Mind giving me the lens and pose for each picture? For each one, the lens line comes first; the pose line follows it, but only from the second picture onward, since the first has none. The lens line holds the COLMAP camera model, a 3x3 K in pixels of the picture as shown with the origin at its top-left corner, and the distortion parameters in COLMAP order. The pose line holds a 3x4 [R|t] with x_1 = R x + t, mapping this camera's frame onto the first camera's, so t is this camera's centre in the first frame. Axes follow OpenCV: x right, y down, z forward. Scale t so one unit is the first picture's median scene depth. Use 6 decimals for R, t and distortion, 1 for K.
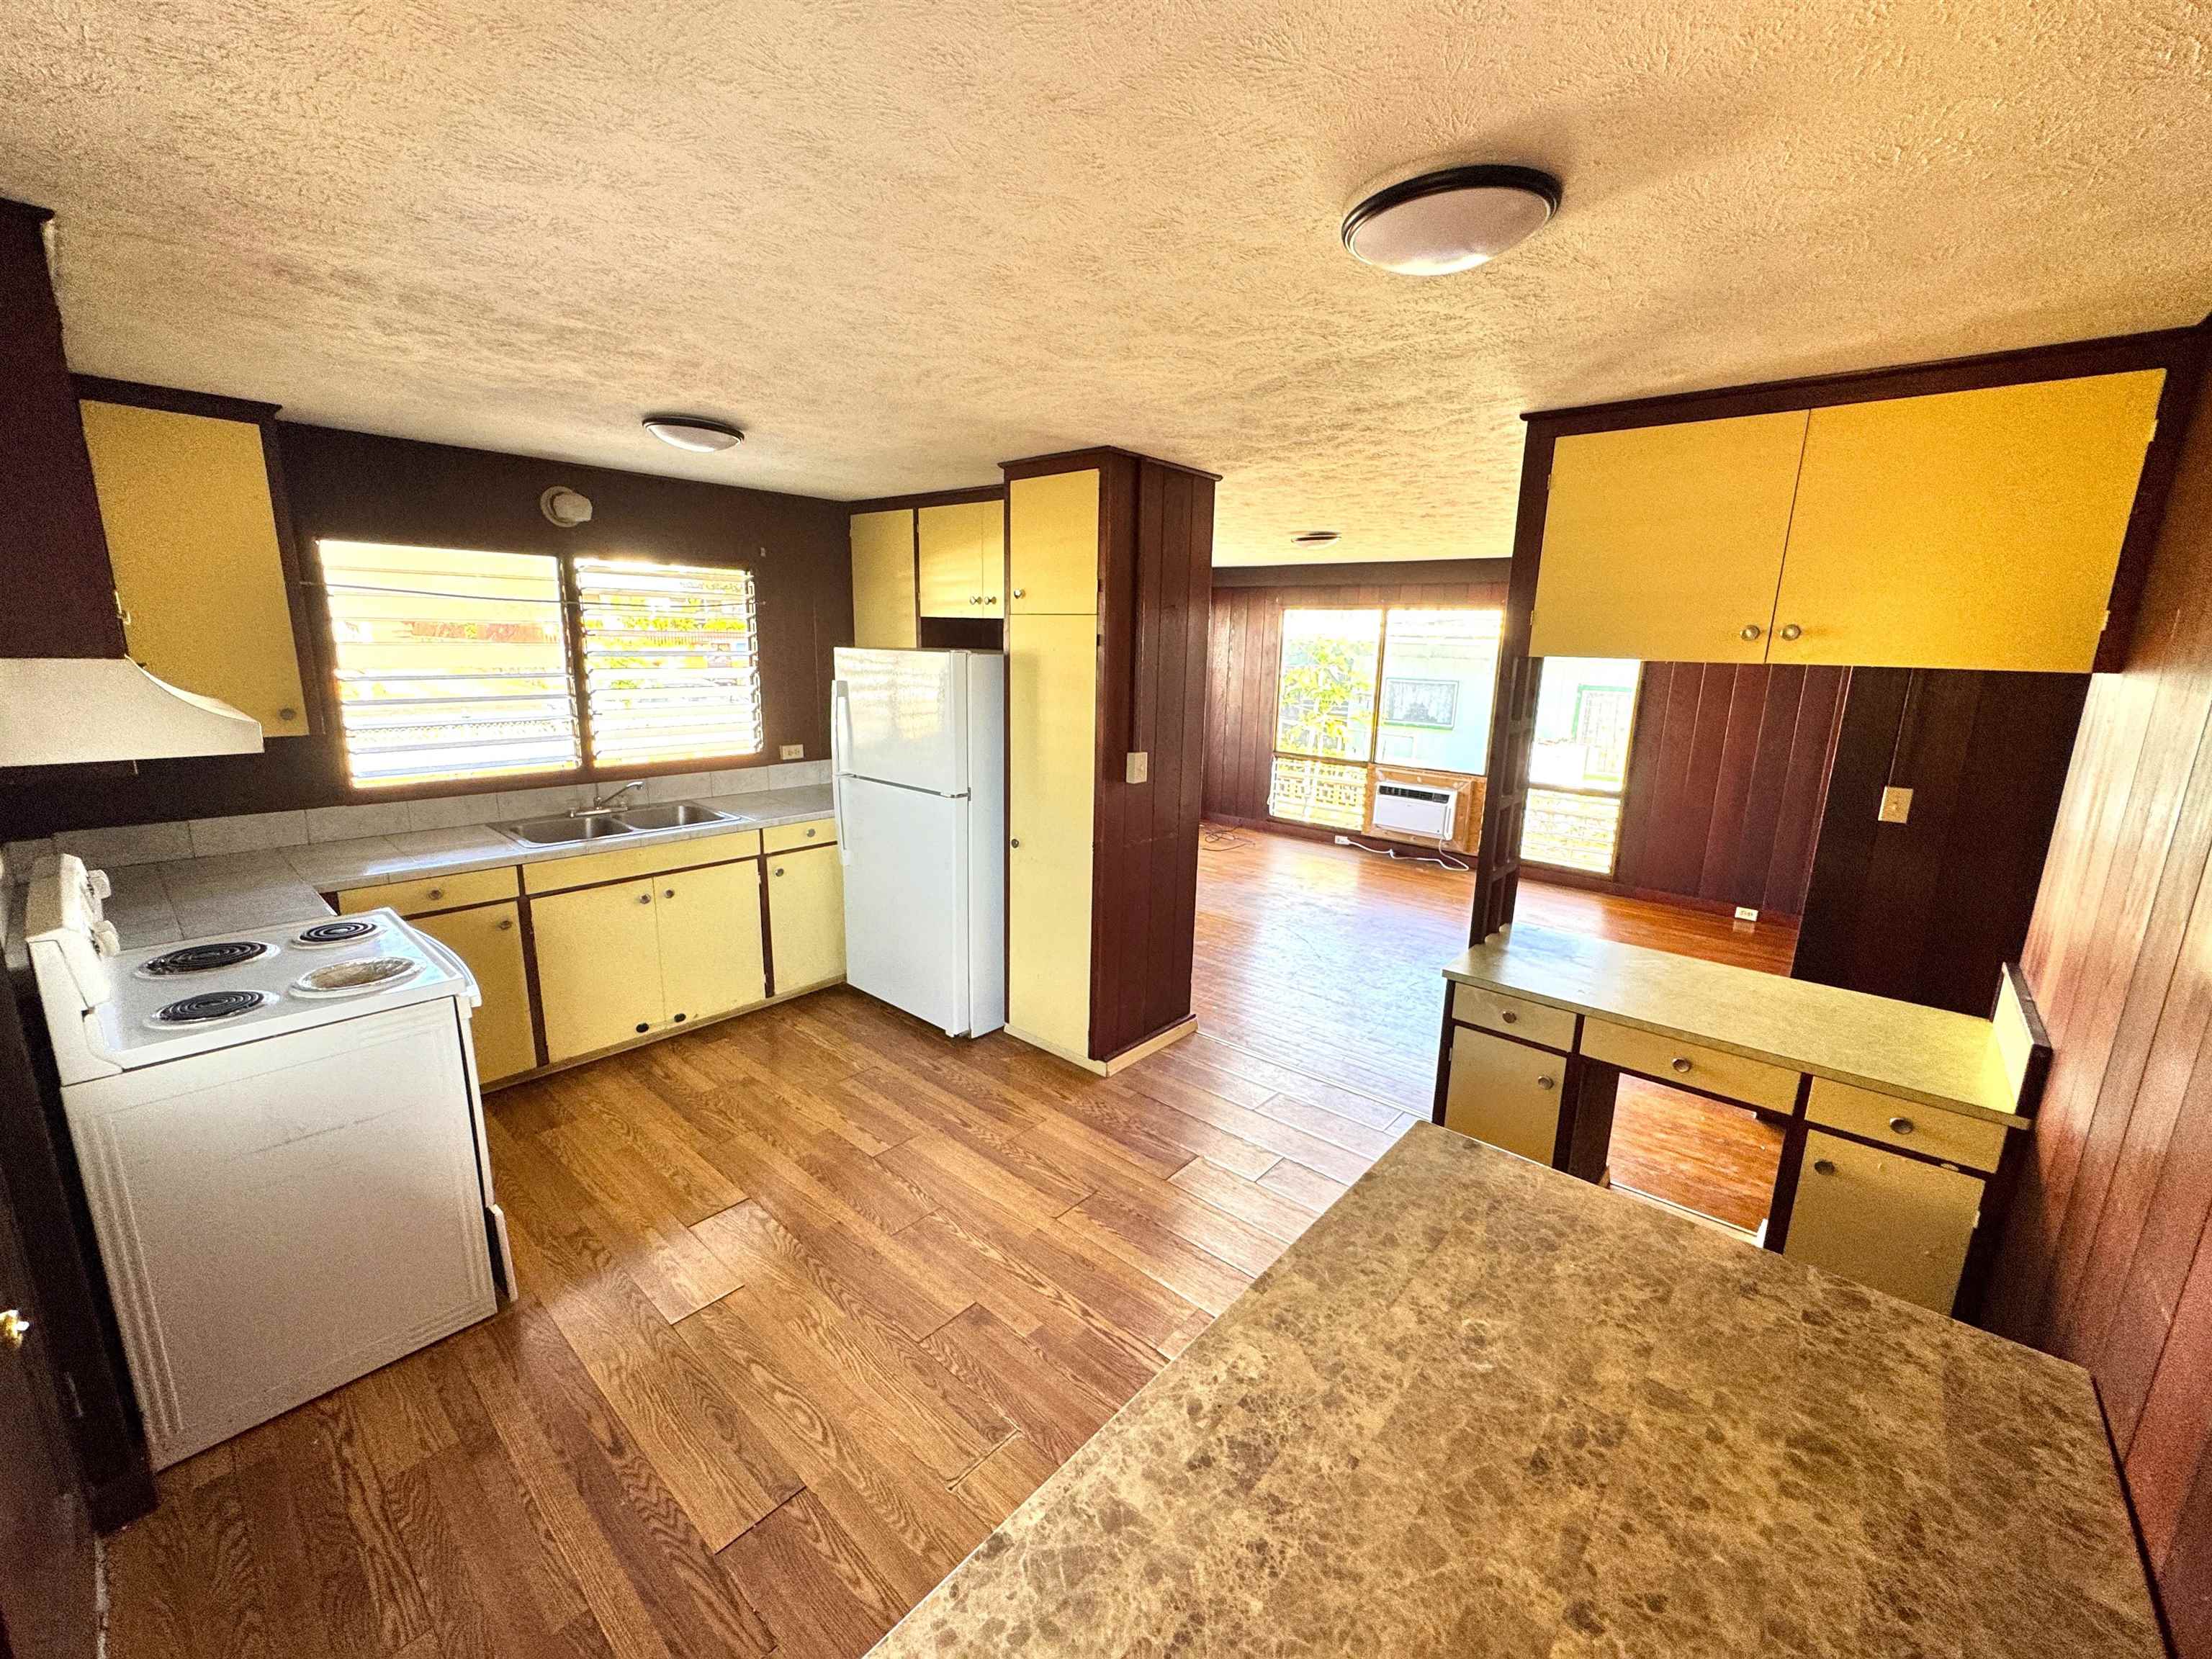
lens RADIAL K [[892.2, 0, 1114.6], [0, 892.2, 815.3], [0, 0, 1]] dist [-0.000081, 0.000716]
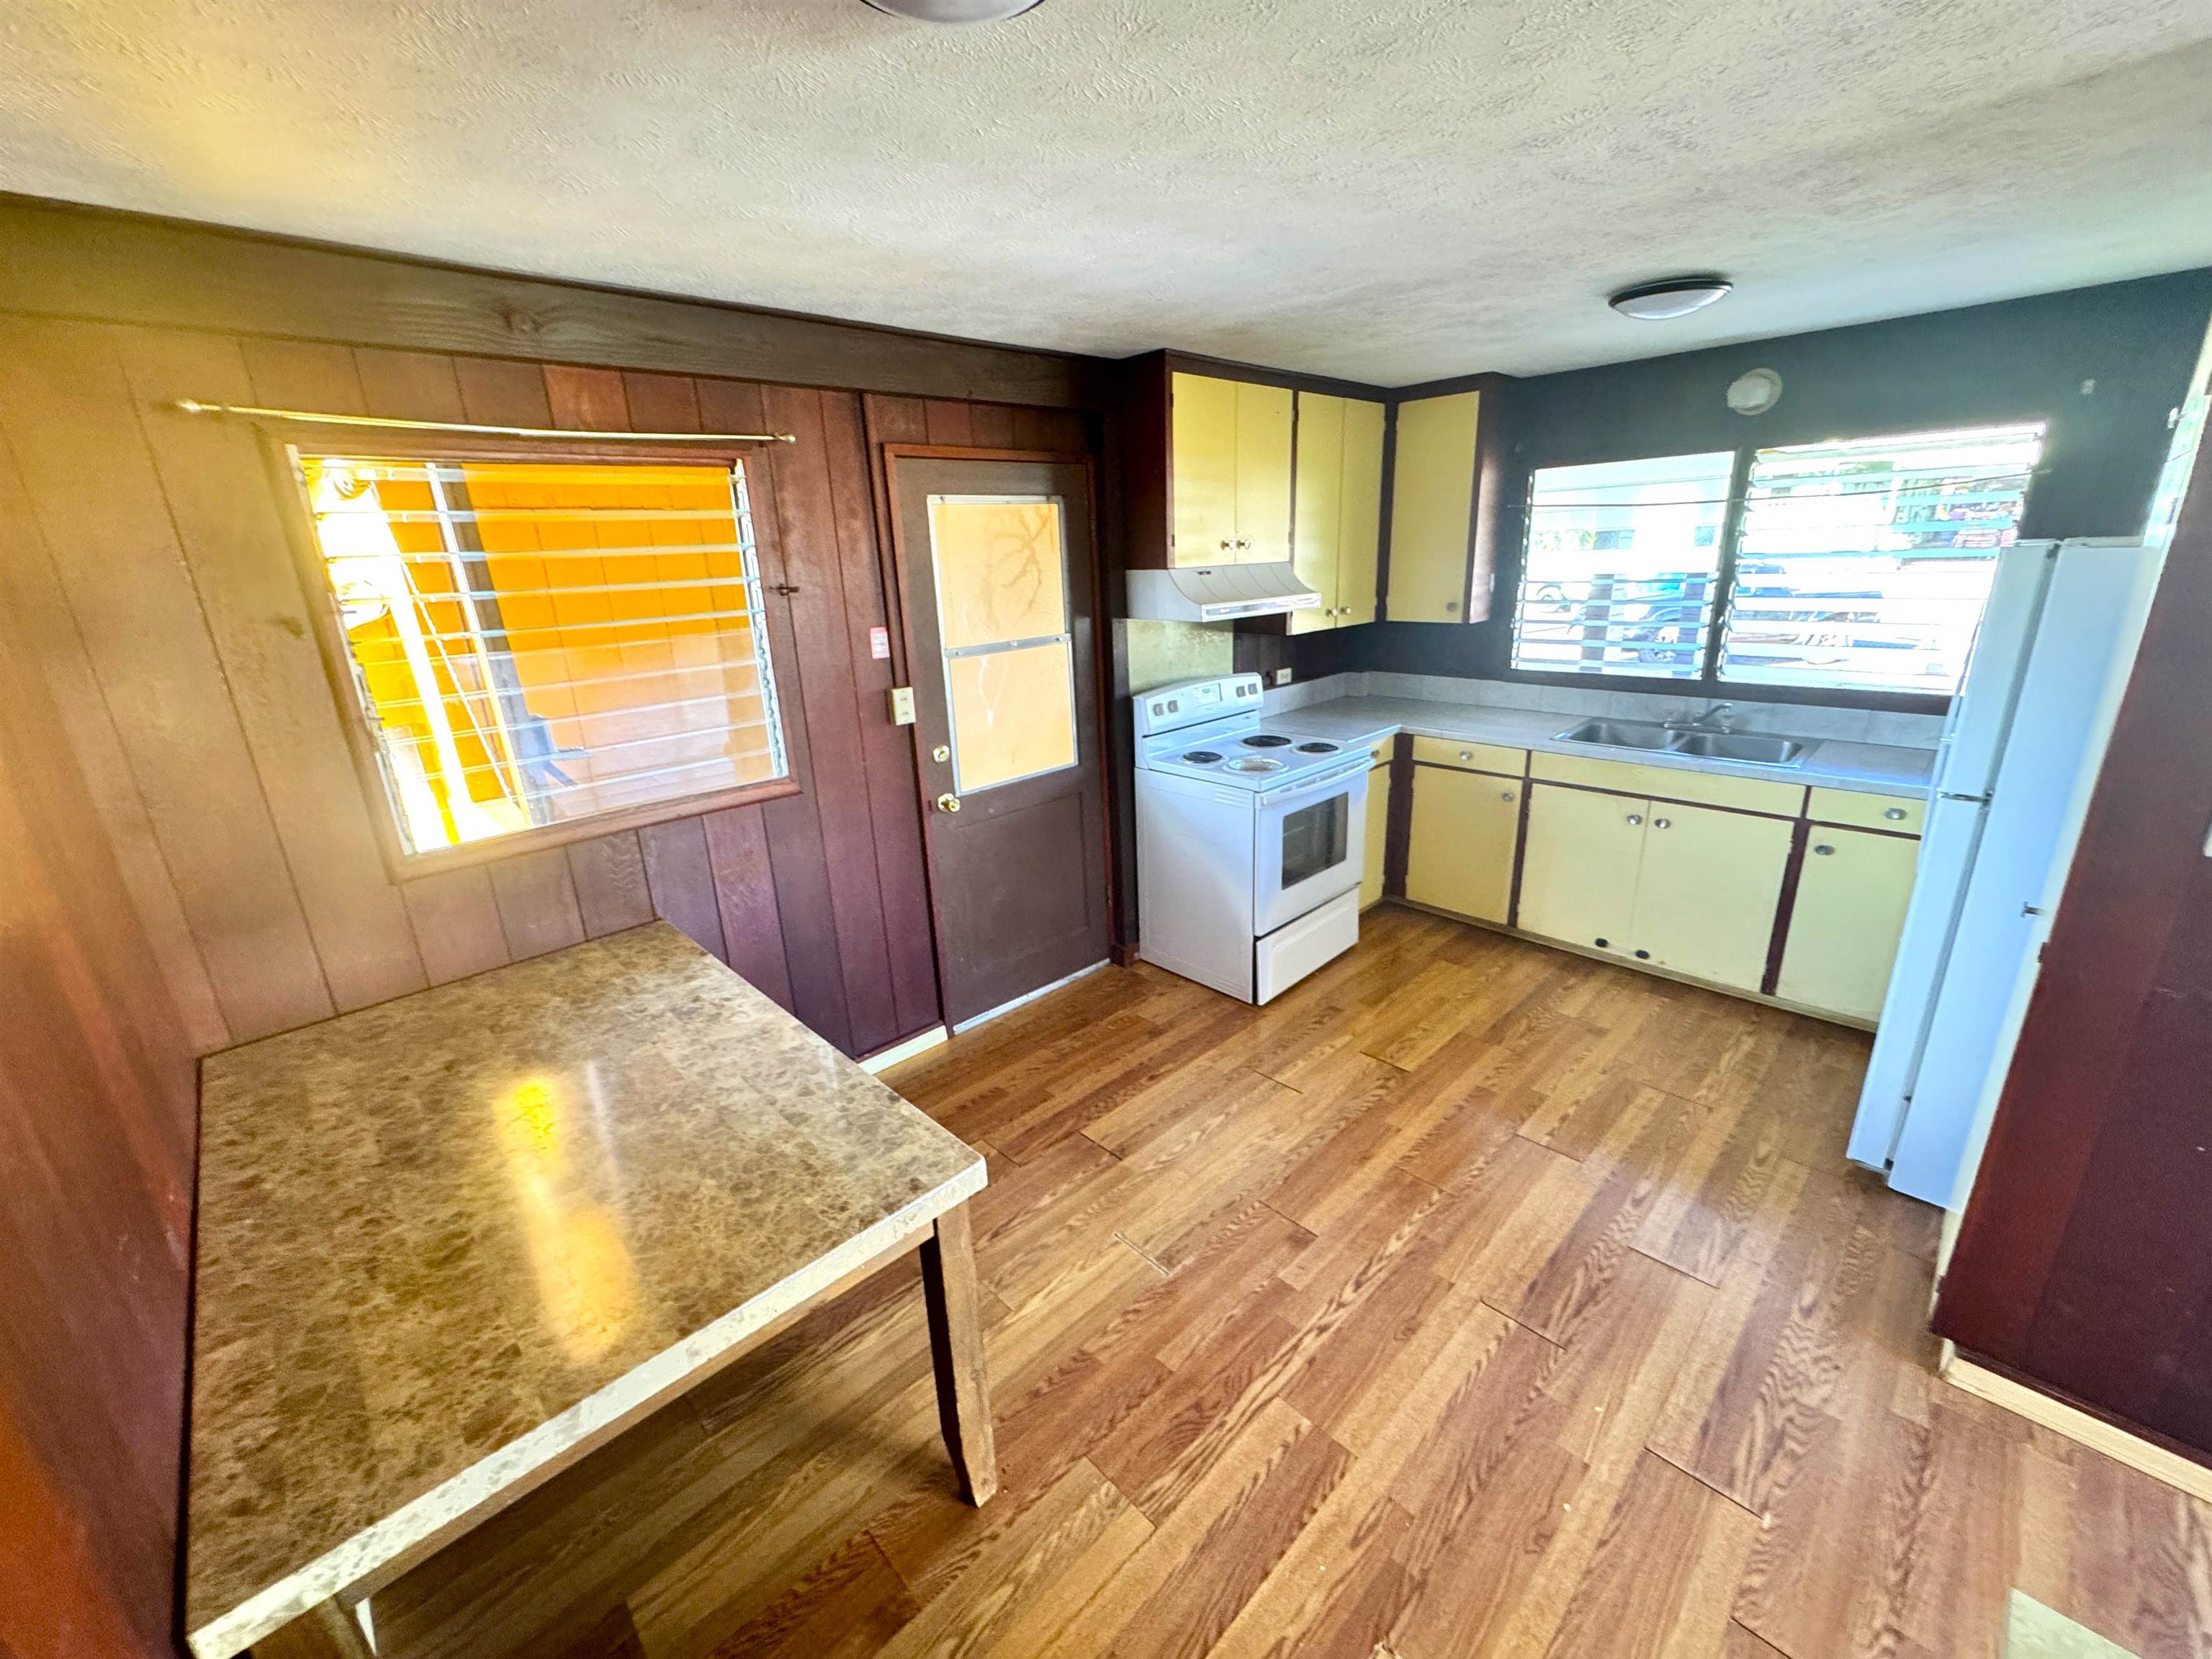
lens RADIAL K [[892.2, 0, 1110.9], [0, 892.2, 828.1], [0, 0, 1]] dist [-0.000081, 0.000716]
pose [[-0.089318, 0.278018, -0.956414, 0.501378], [-0.161415, 0.943518, 0.289344, -0.094885], [0.982836, 0.180223, -0.039397, 0.536299]]
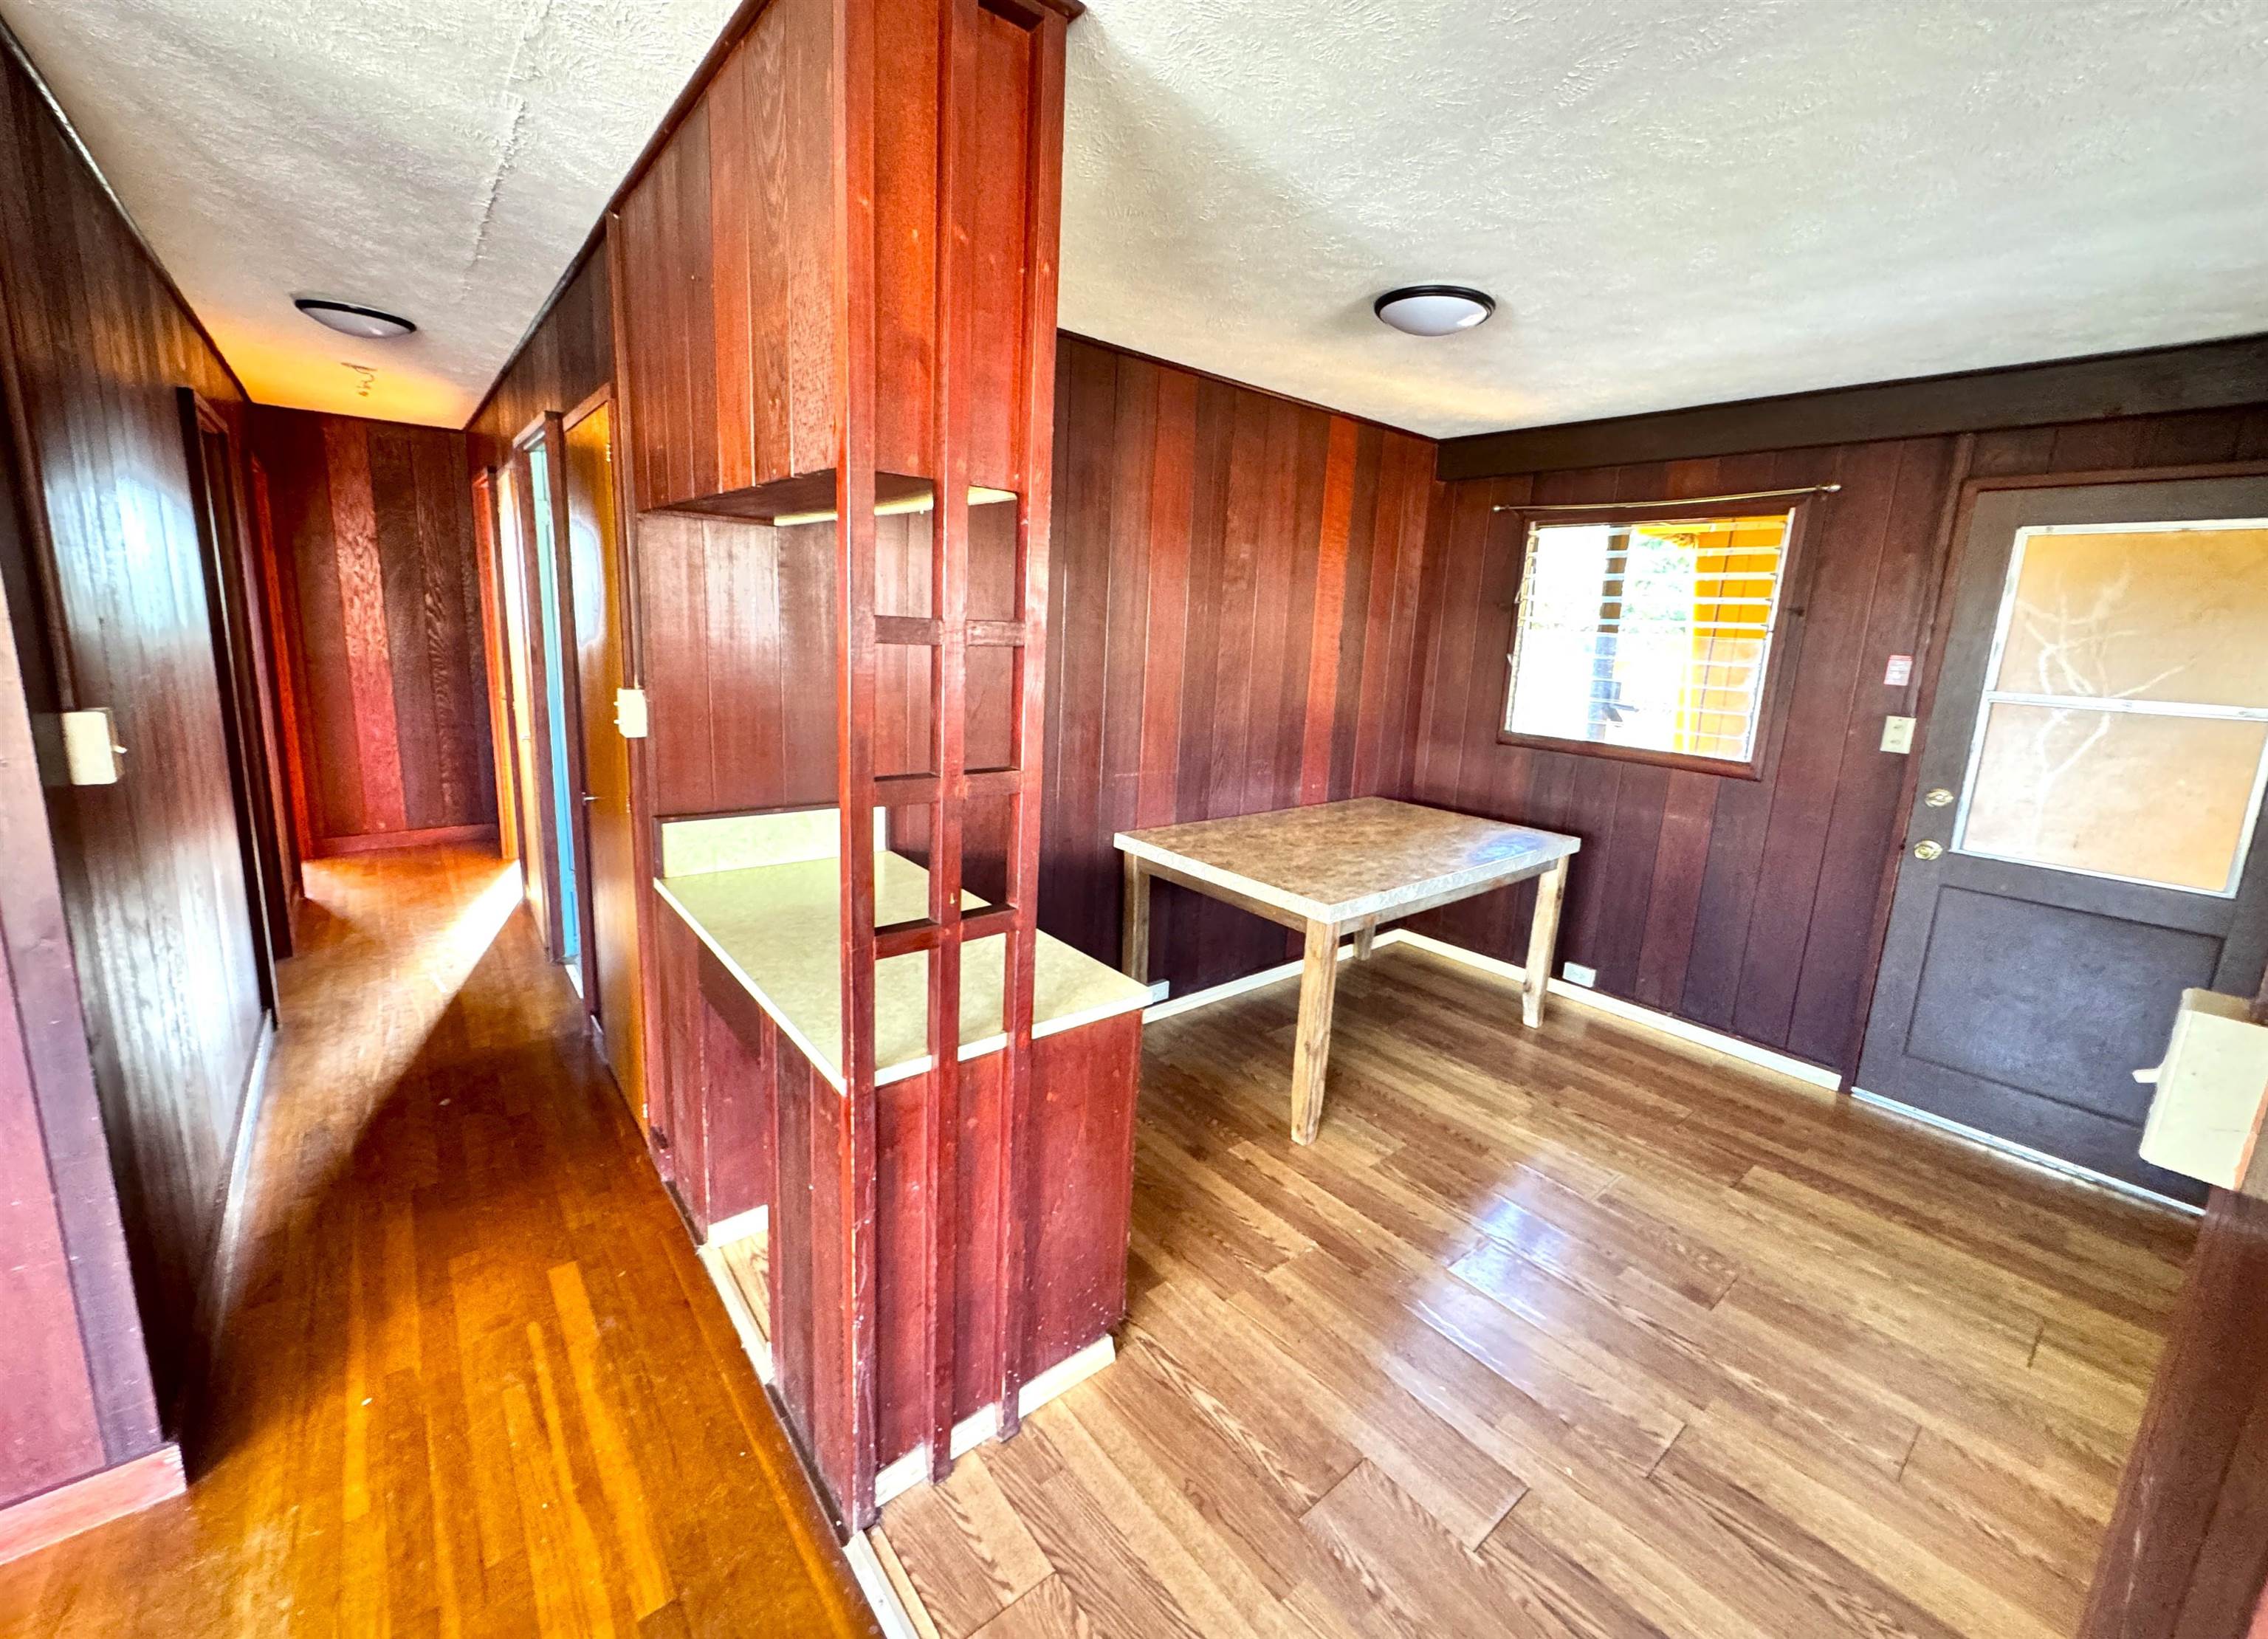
lens RADIAL K [[922.4, 0, 1132.4], [0, 922.4, 803.7], [0, 0, 1]] dist [0.002663, 0.000265]
pose [[-0.982715, -0.106282, 0.151579, 0.238353], [-0.039224, 0.919730, 0.390587, -0.186038], [-0.180924, 0.377890, -0.908001, 1.279994]]
